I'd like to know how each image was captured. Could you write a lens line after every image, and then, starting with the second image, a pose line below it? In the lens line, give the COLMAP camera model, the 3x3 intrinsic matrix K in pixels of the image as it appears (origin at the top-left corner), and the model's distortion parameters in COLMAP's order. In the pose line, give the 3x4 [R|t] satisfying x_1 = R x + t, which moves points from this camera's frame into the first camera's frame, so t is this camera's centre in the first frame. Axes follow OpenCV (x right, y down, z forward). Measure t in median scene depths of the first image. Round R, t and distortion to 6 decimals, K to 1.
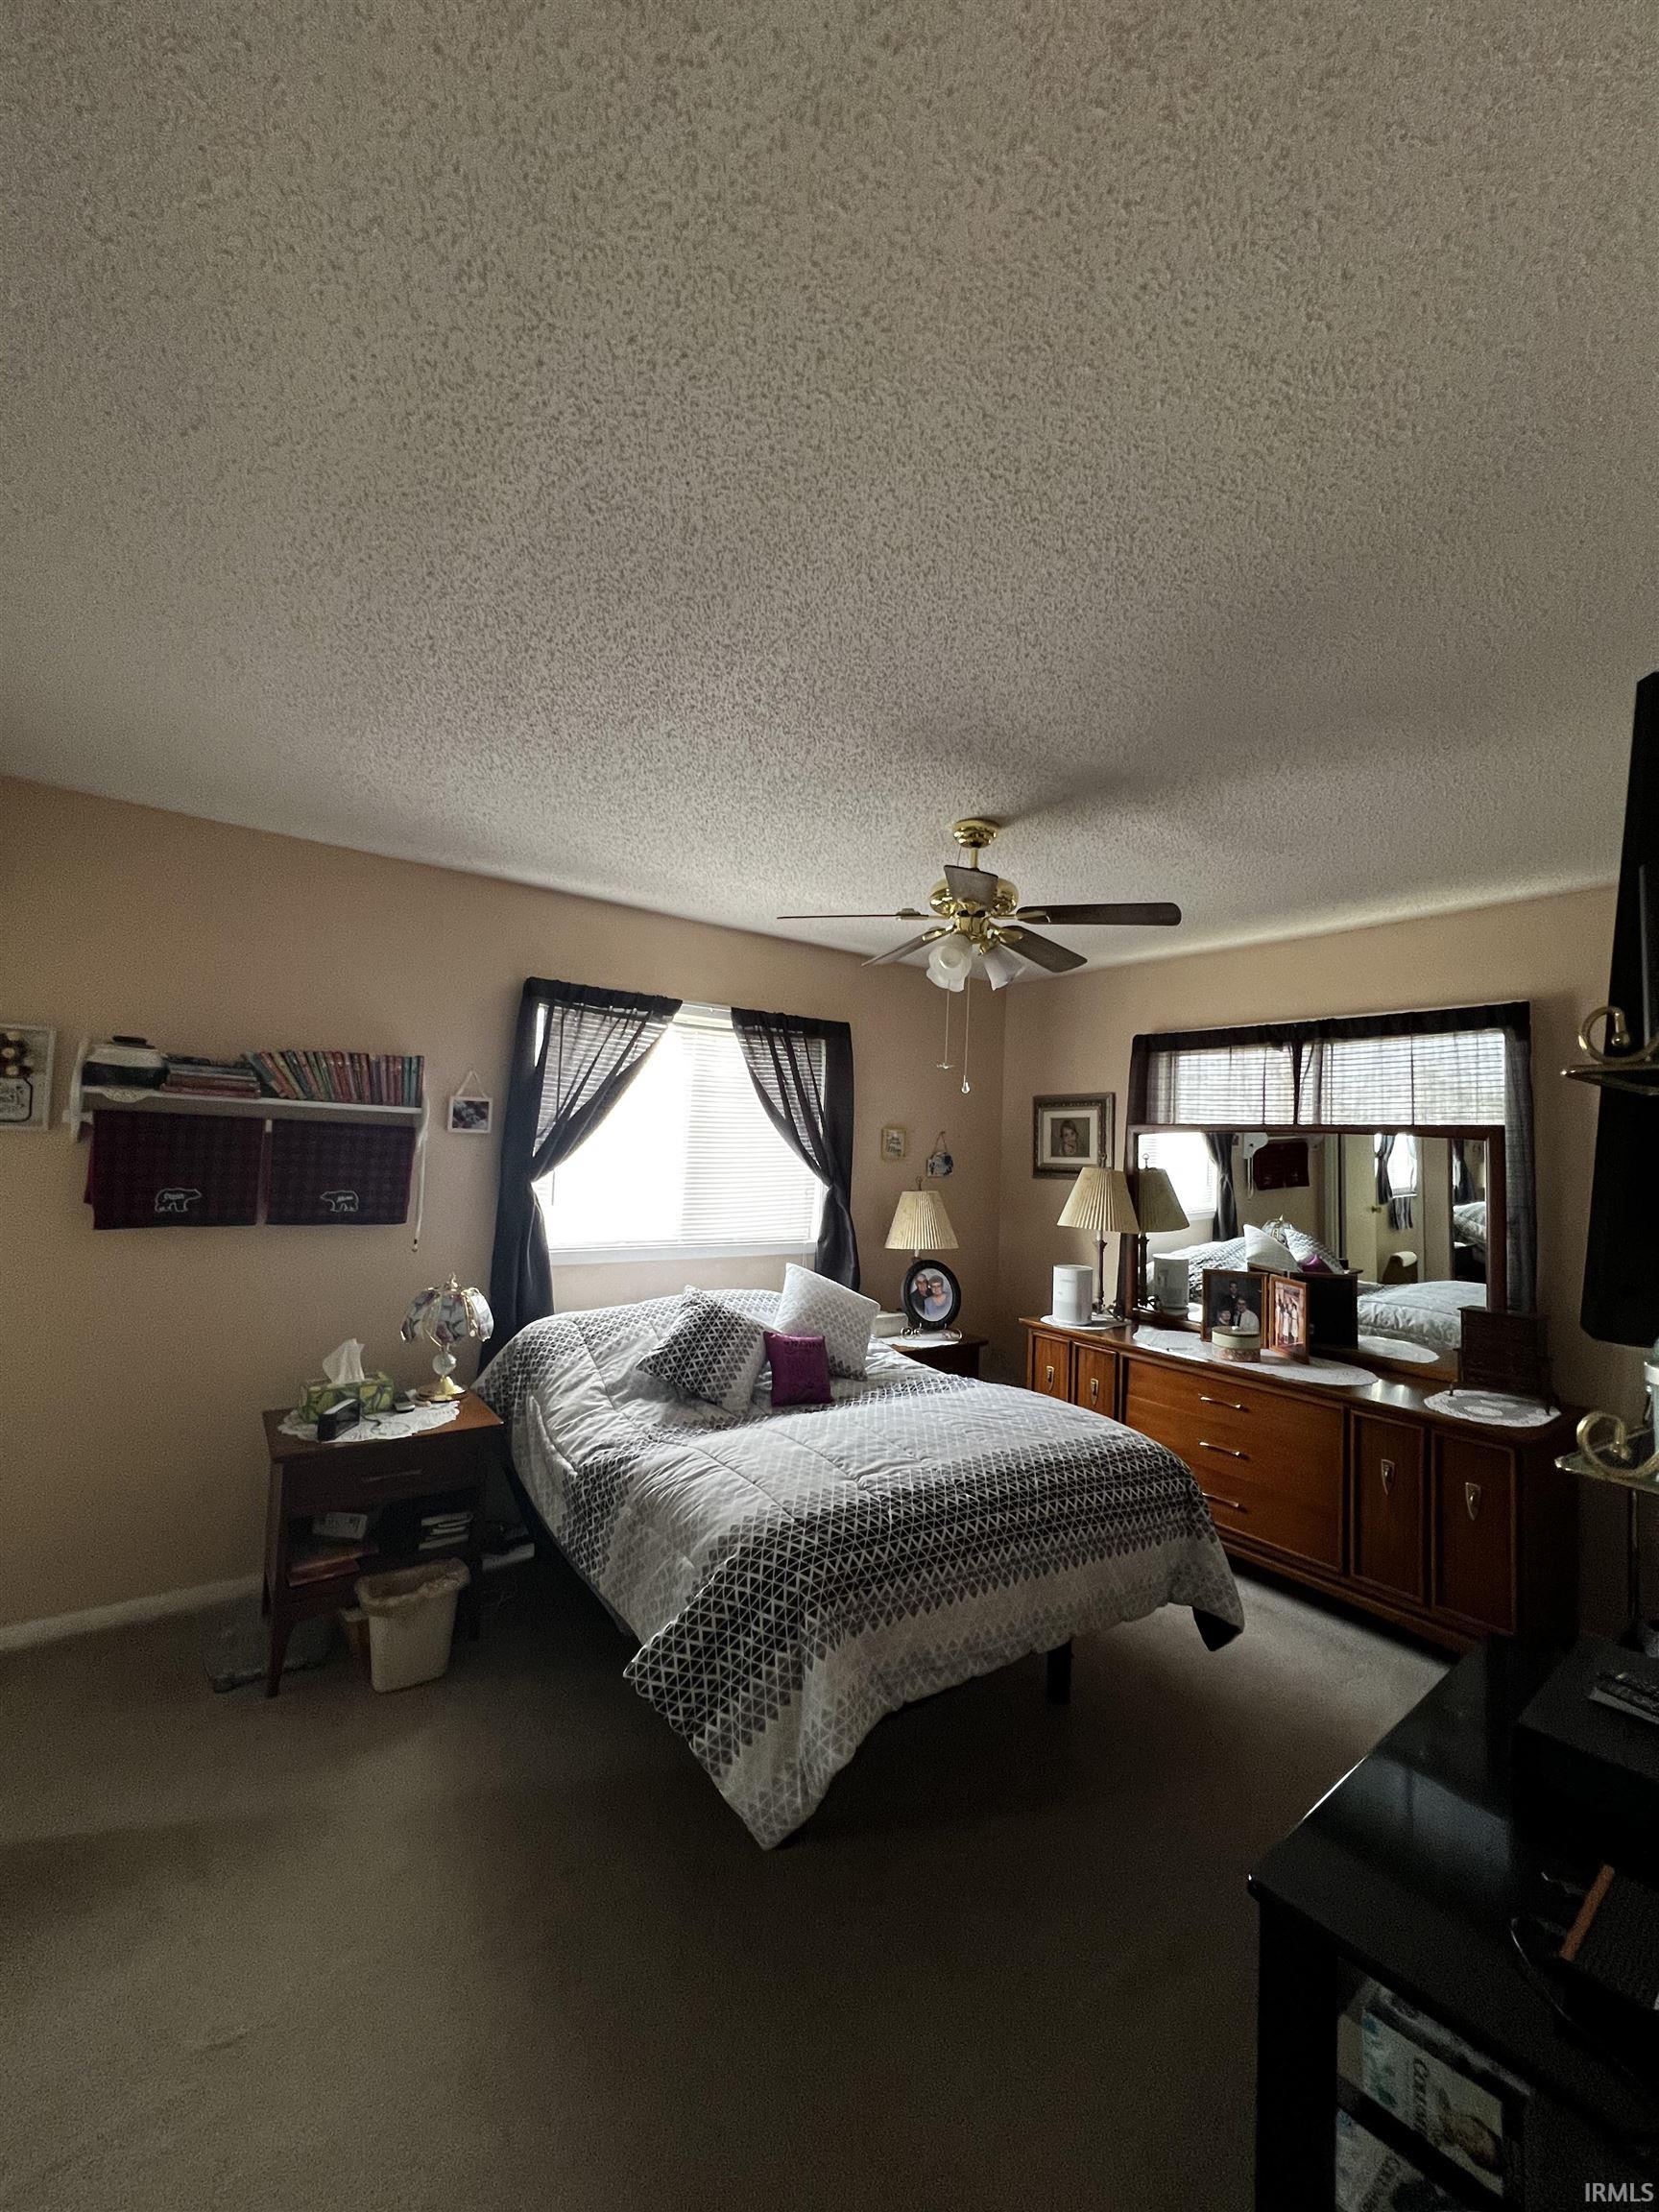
lens RADIAL K [[877.4, 0, 831.4], [0, 877.4, 1102.4], [0, 0, 1]] dist [-0.003491, -0.000061]
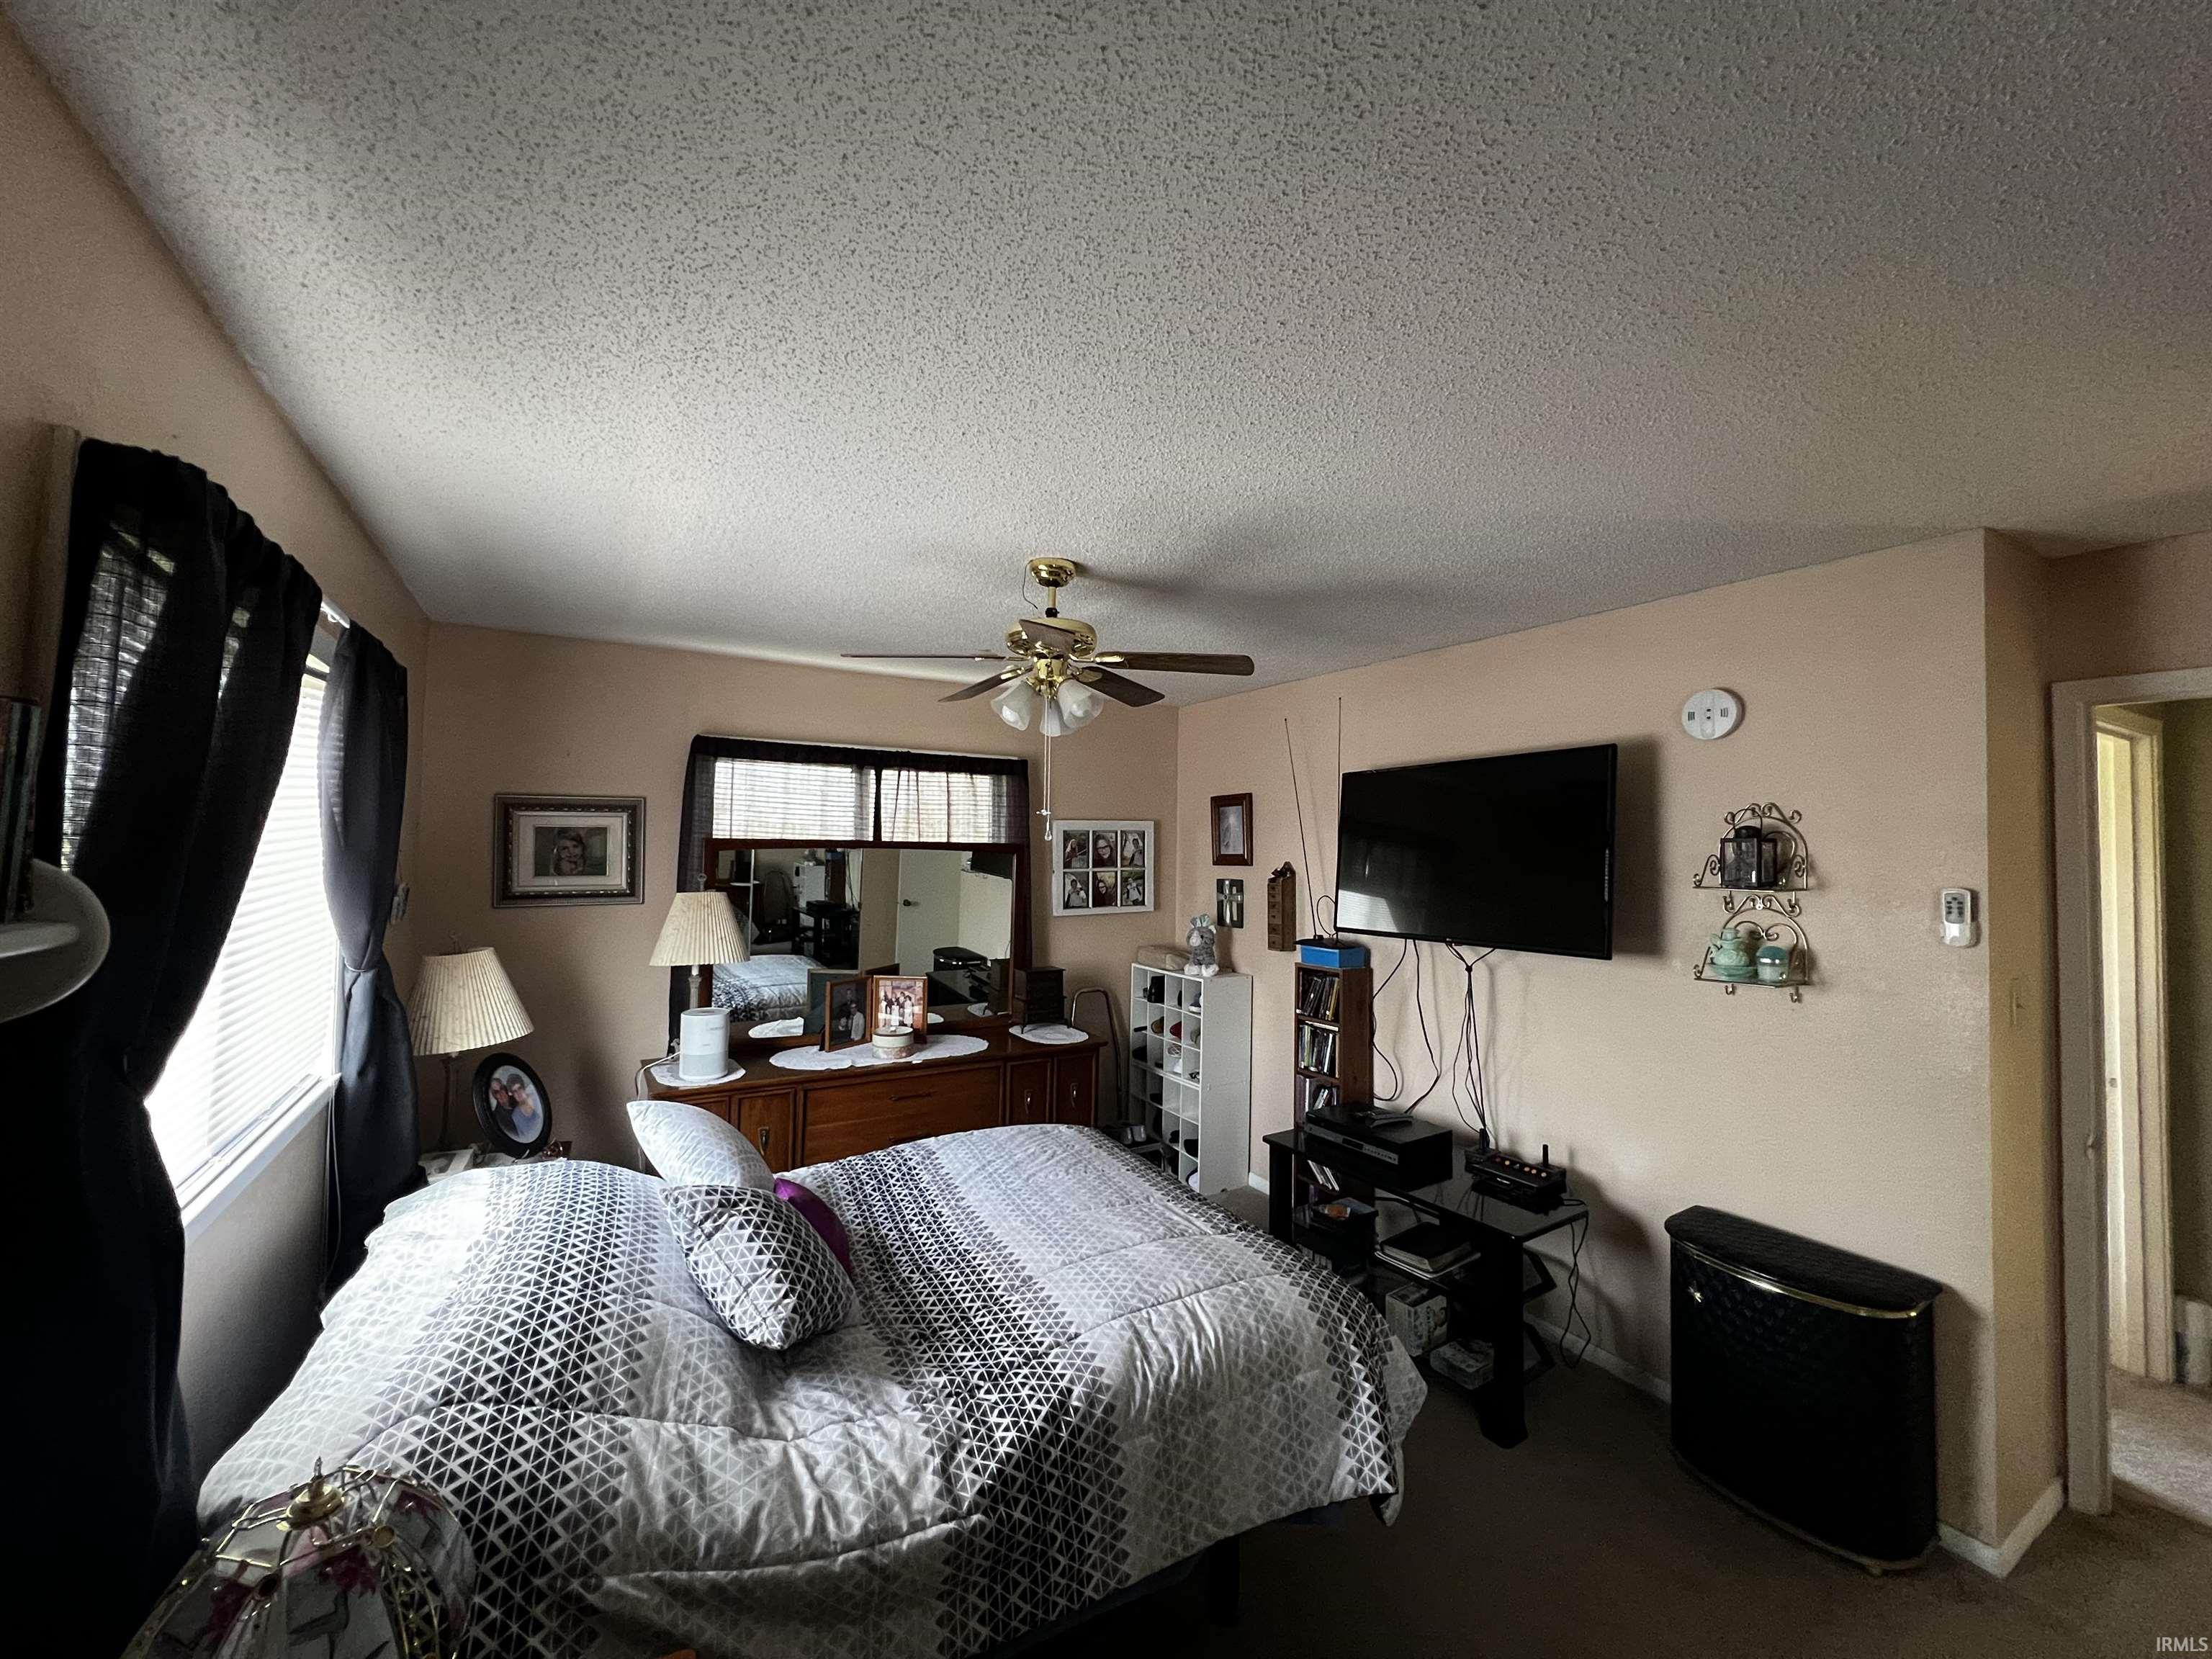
lens RADIAL K [[877.4, 0, 1110.9], [0, 877.4, 821.8], [0, 0, 1]] dist [-0.003491, -0.000061]
pose [[0.110597, -0.010856, 0.993806, -0.802118], [-0.065061, 0.997716, 0.018139, -0.055817], [-0.991733, -0.066664, 0.109638, 0.814744]]
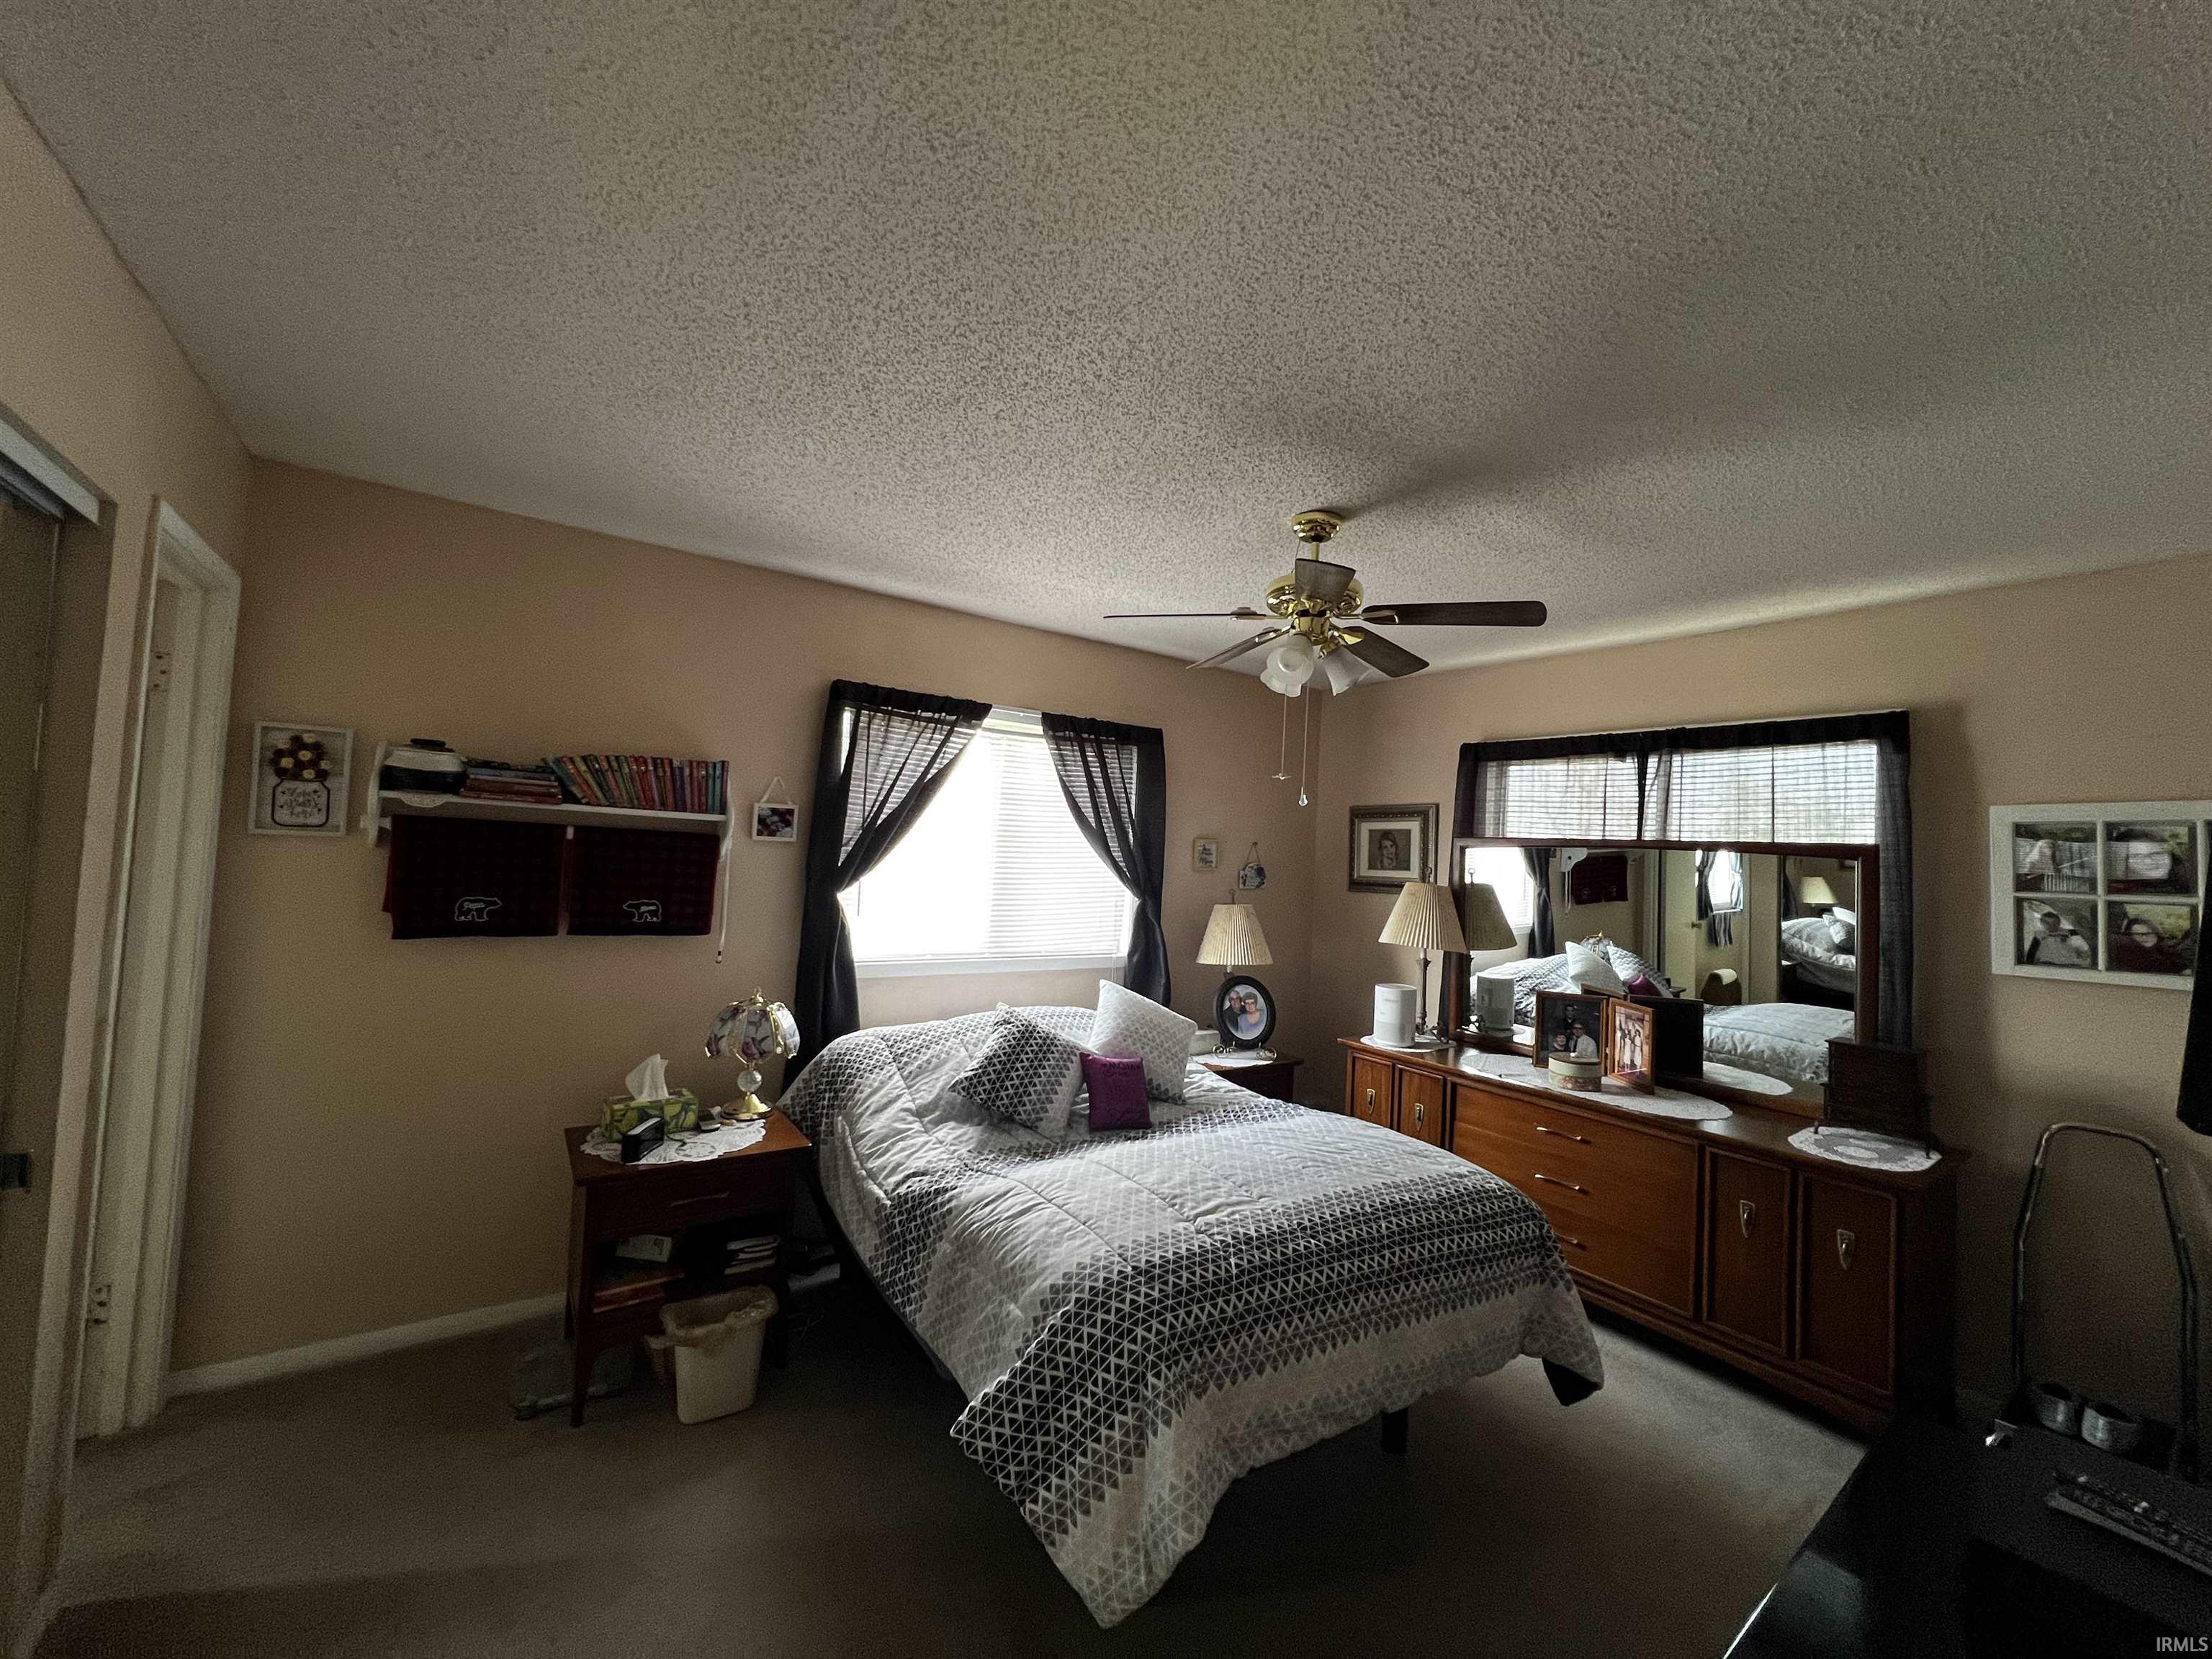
lens RADIAL K [[877.4, 0, 1096.1], [0, 877.4, 823.2], [0, 0, 1]] dist [-0.003491, -0.000061]
pose [[0.999587, 0.009121, -0.027233, -0.041404], [-0.008627, 0.999797, 0.018204, -0.007078], [0.027394, -0.017962, 0.999463, 0.057820]]
